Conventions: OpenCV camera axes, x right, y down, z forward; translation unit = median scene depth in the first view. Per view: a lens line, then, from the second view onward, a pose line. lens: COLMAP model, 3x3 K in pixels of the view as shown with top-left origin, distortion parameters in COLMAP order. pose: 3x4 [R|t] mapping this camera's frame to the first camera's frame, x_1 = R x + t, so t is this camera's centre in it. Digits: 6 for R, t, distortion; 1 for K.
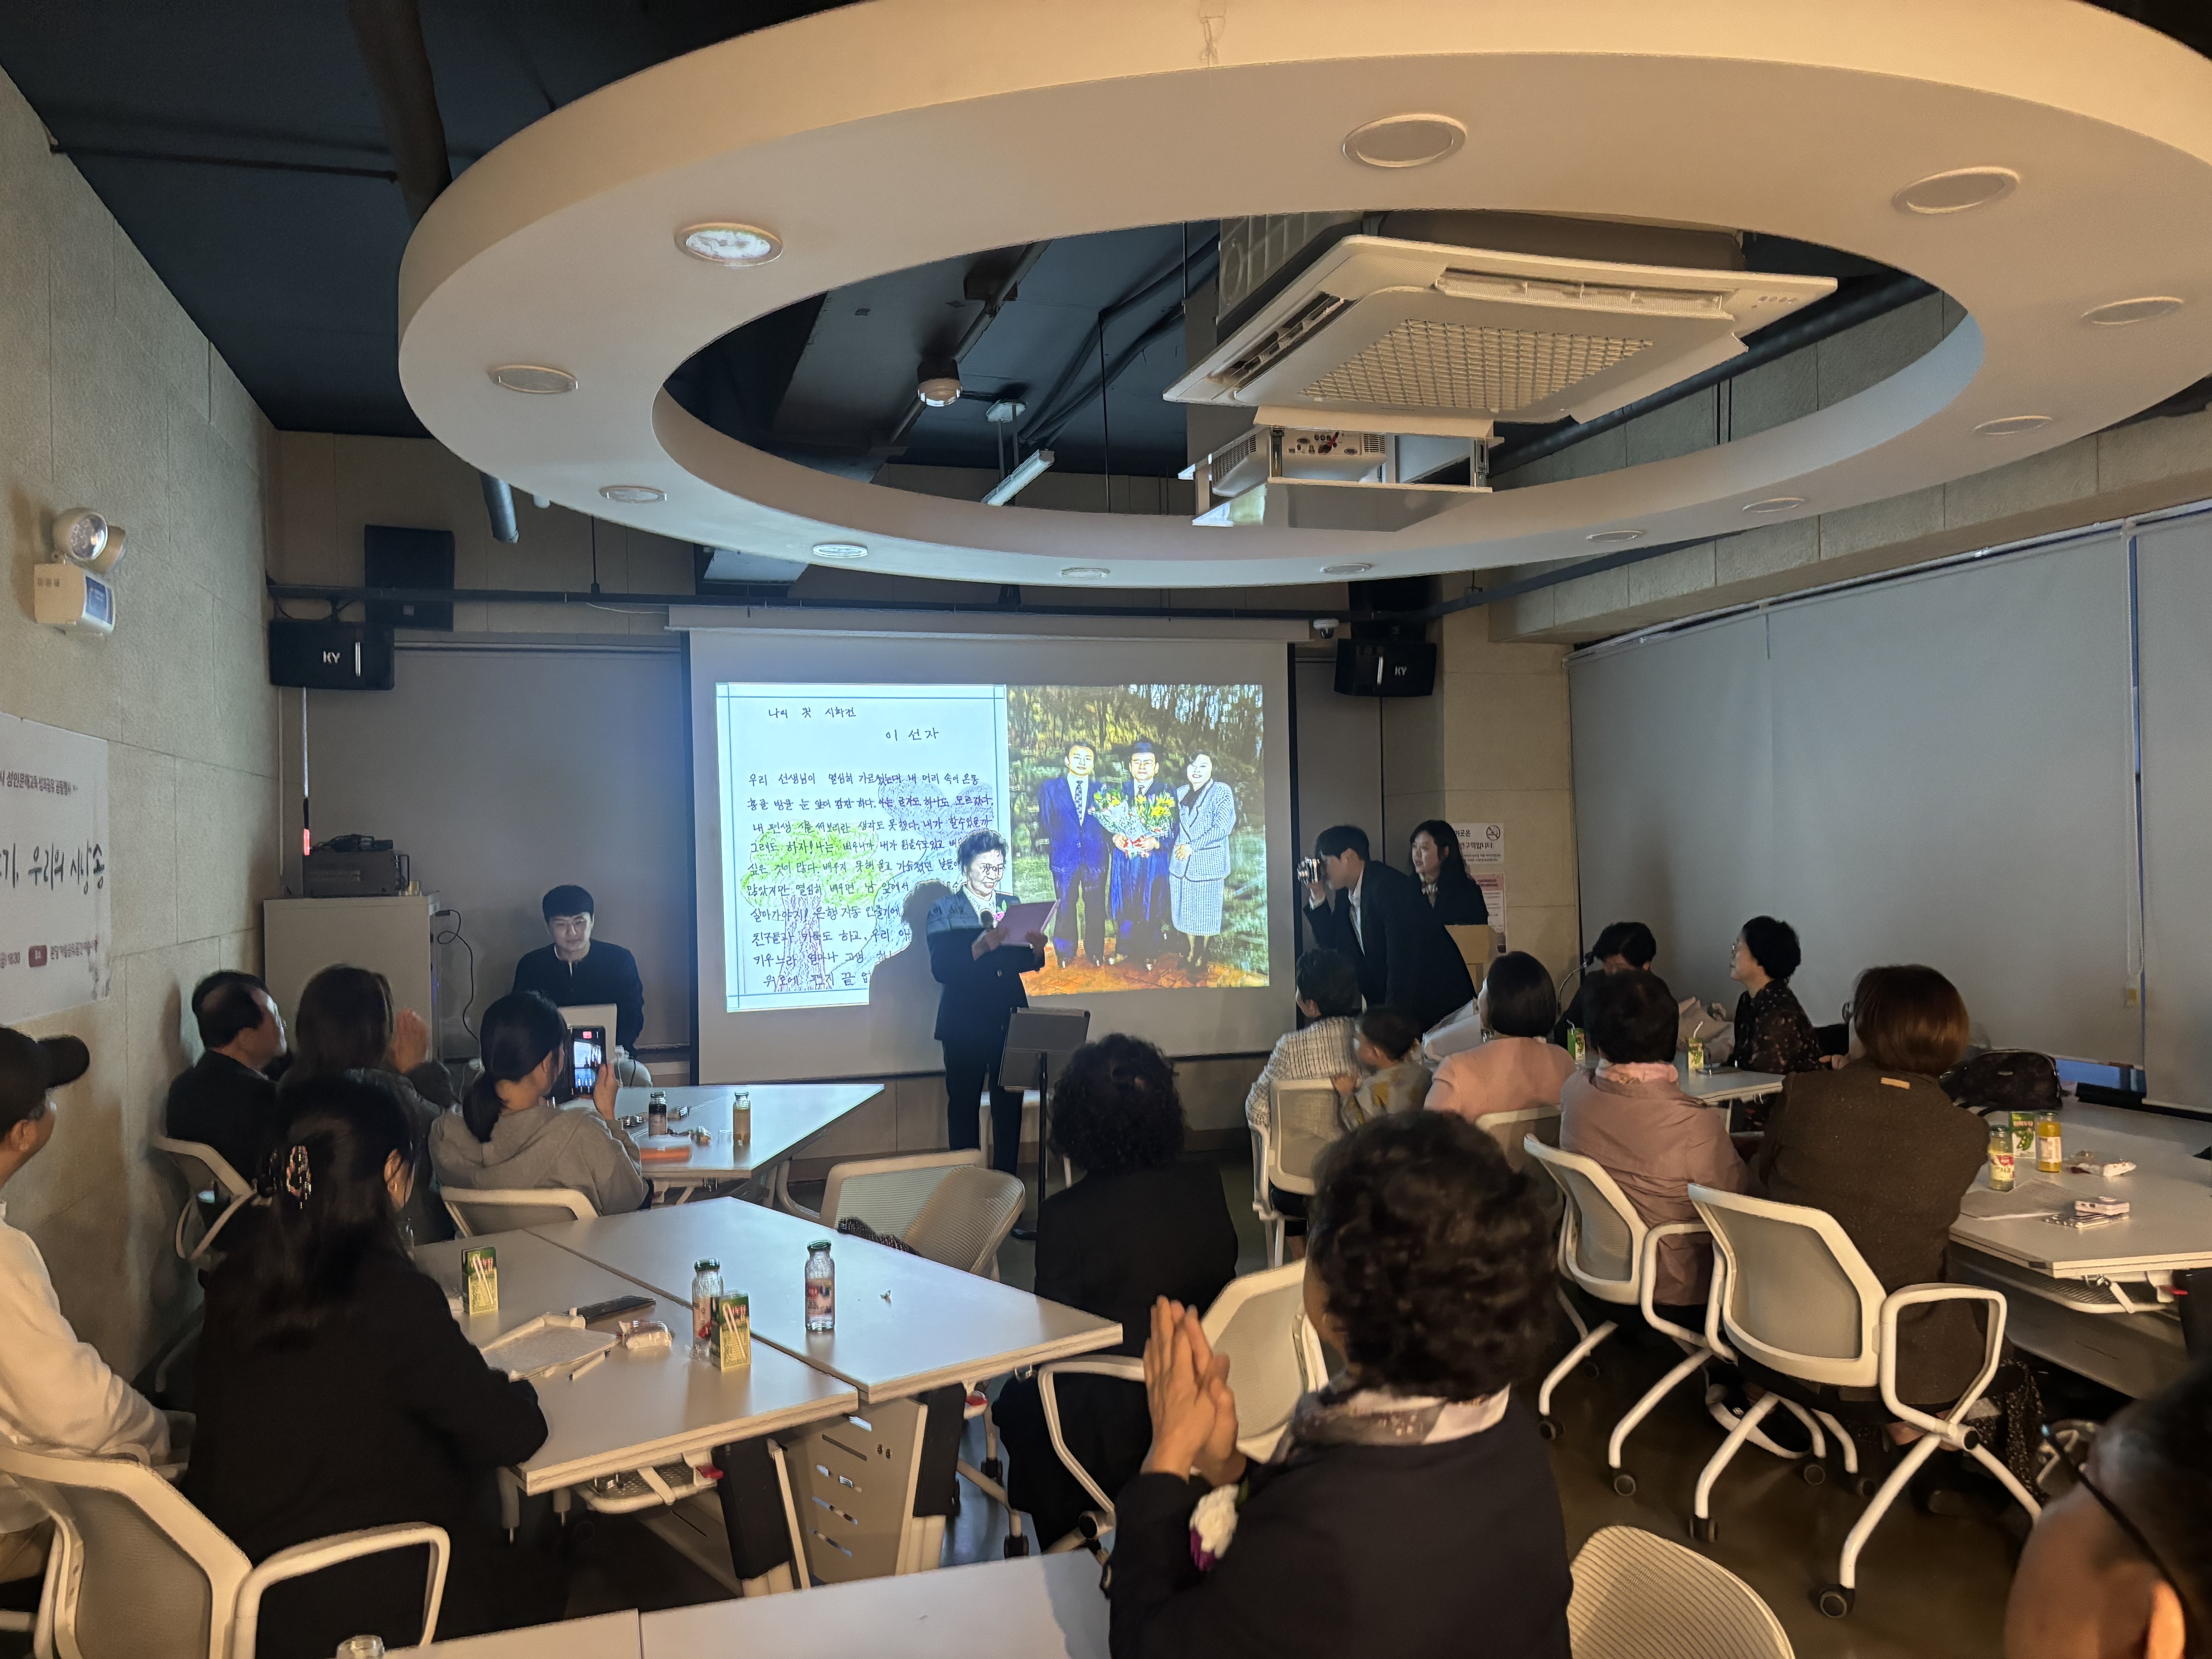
lens RADIAL K [[1704.6, 0, 1106.0], [0, 1704.6, 829.5], [0, 0, 1]] dist [0.033004, -0.002255]
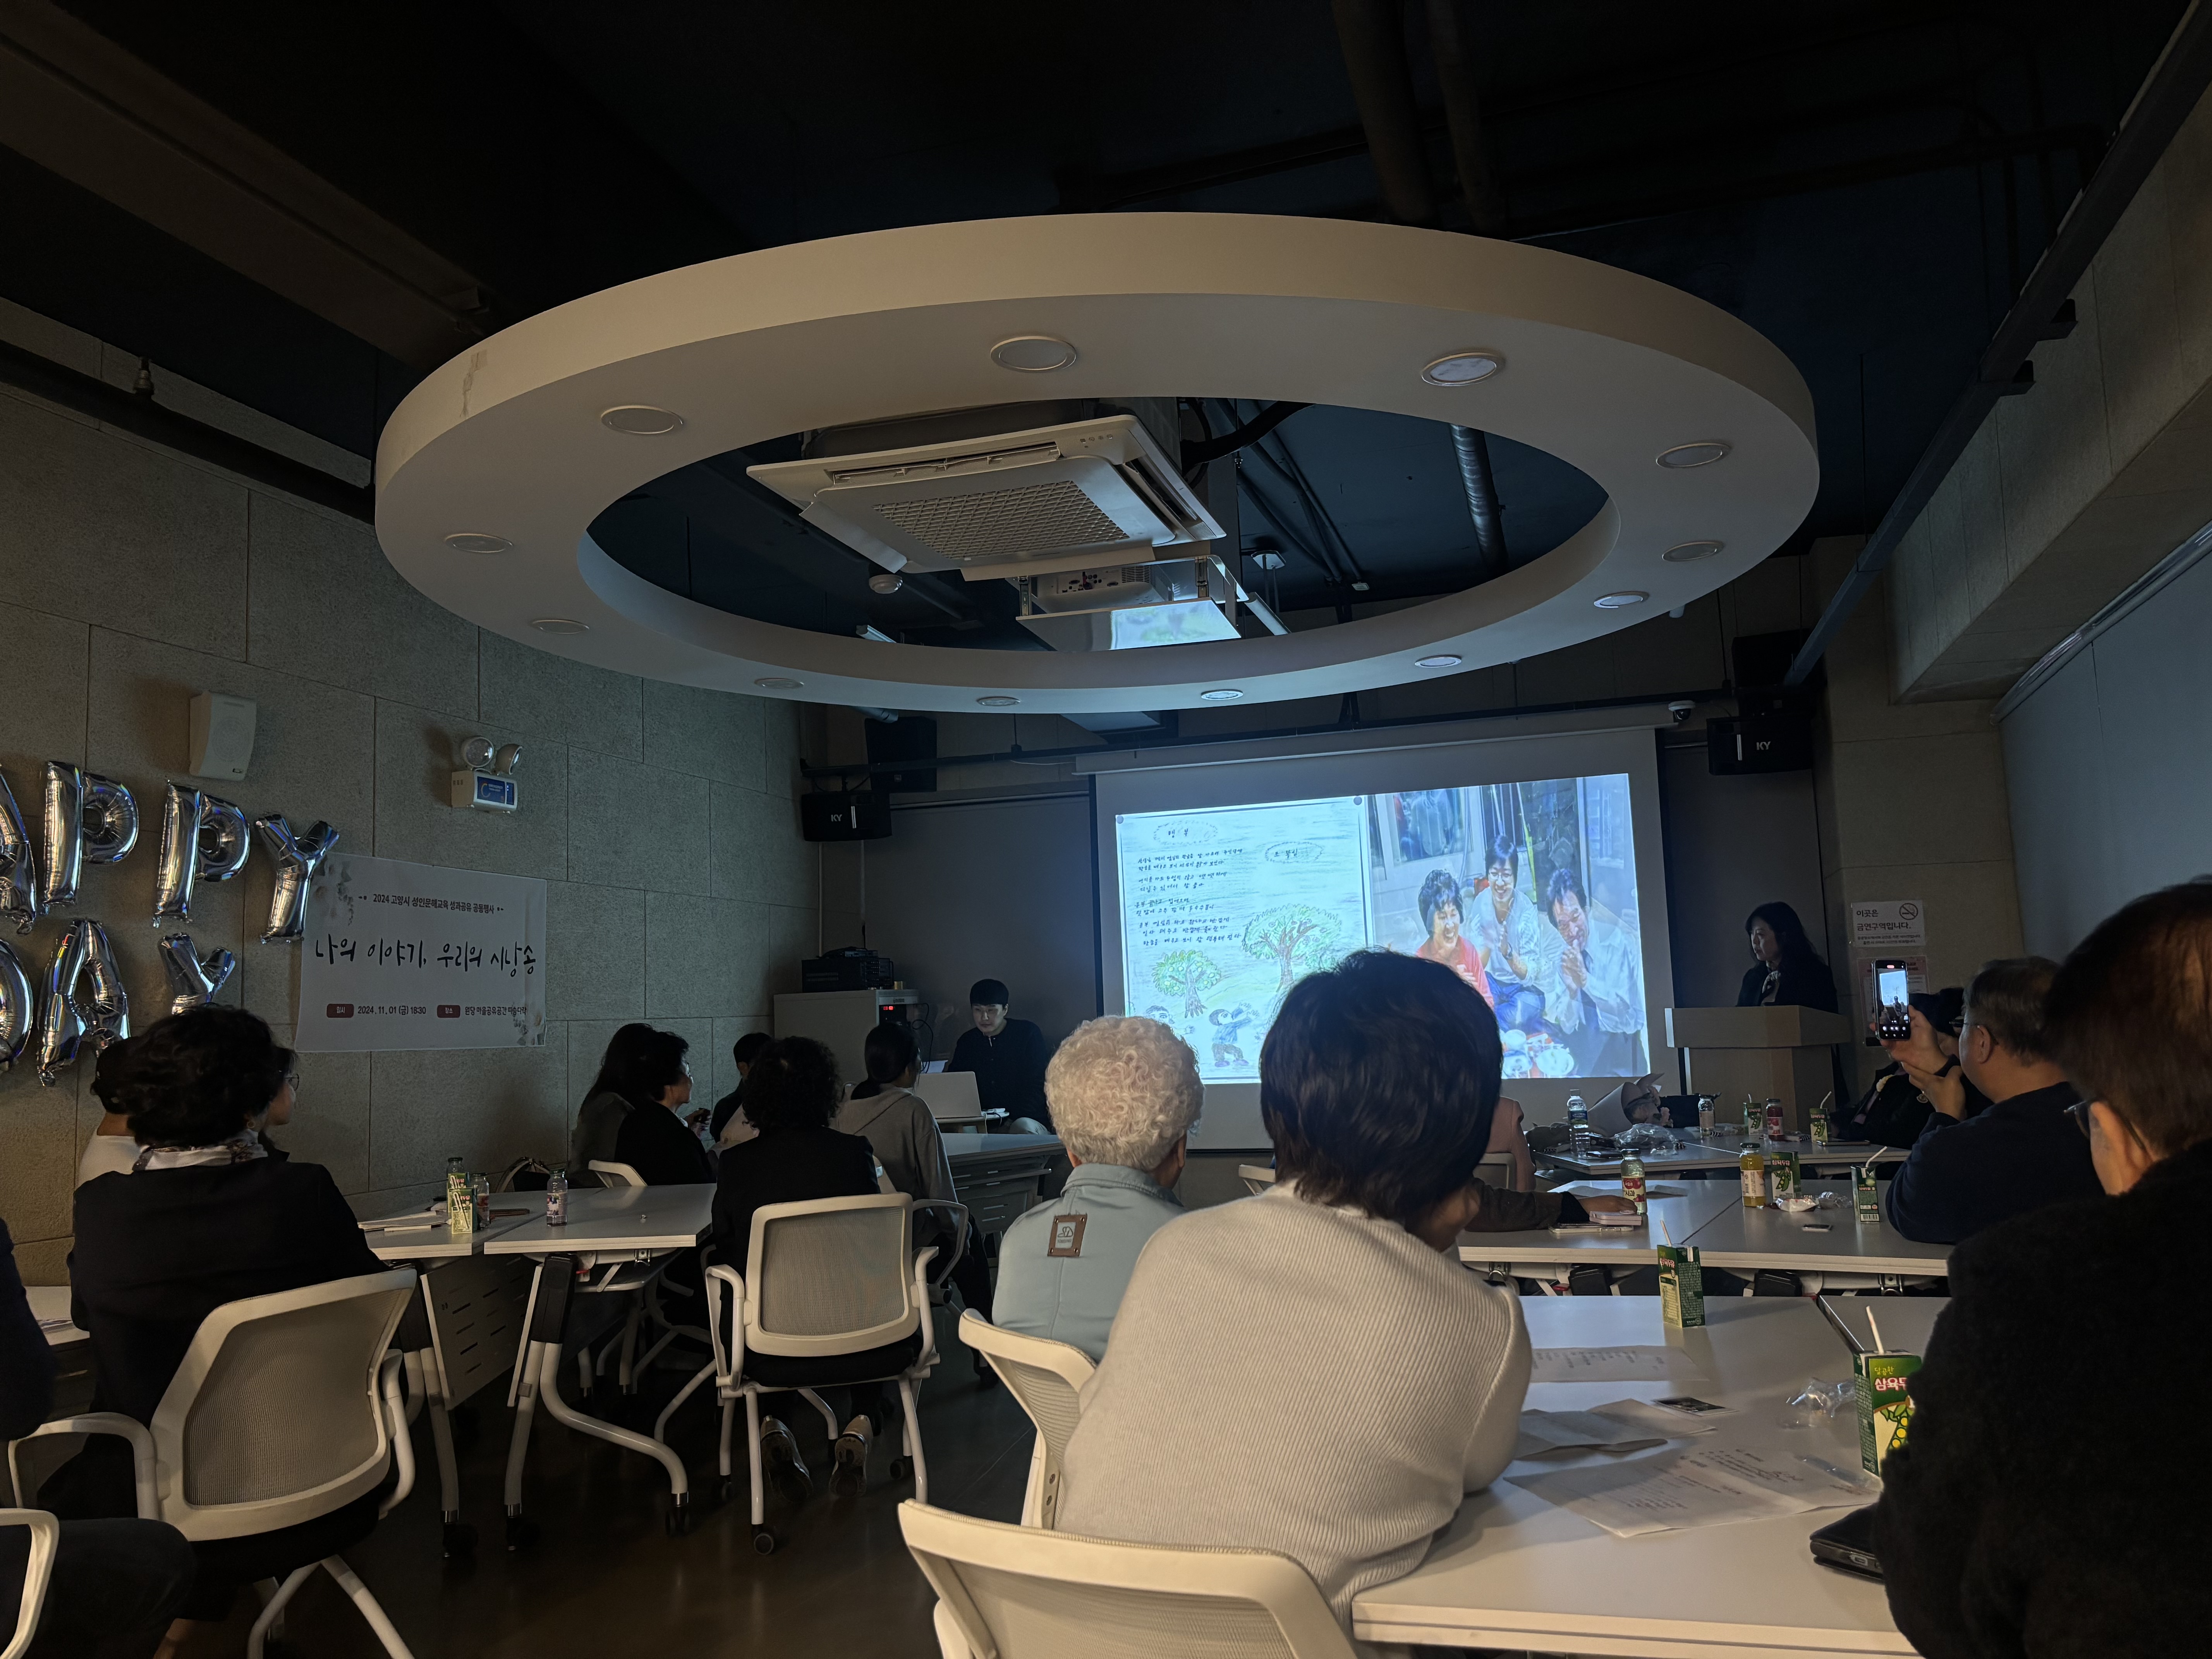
lens RADIAL K [[1704.6, 0, 1106.0], [0, 1704.6, 829.5], [0, 0, 1]] dist [0.033004, -0.002255]
pose [[0.835512, -0.072115, -0.544719, 0.423046], [0.025263, 0.995343, -0.093023, 0.036809], [0.548890, 0.063961, 0.833444, -0.008684]]
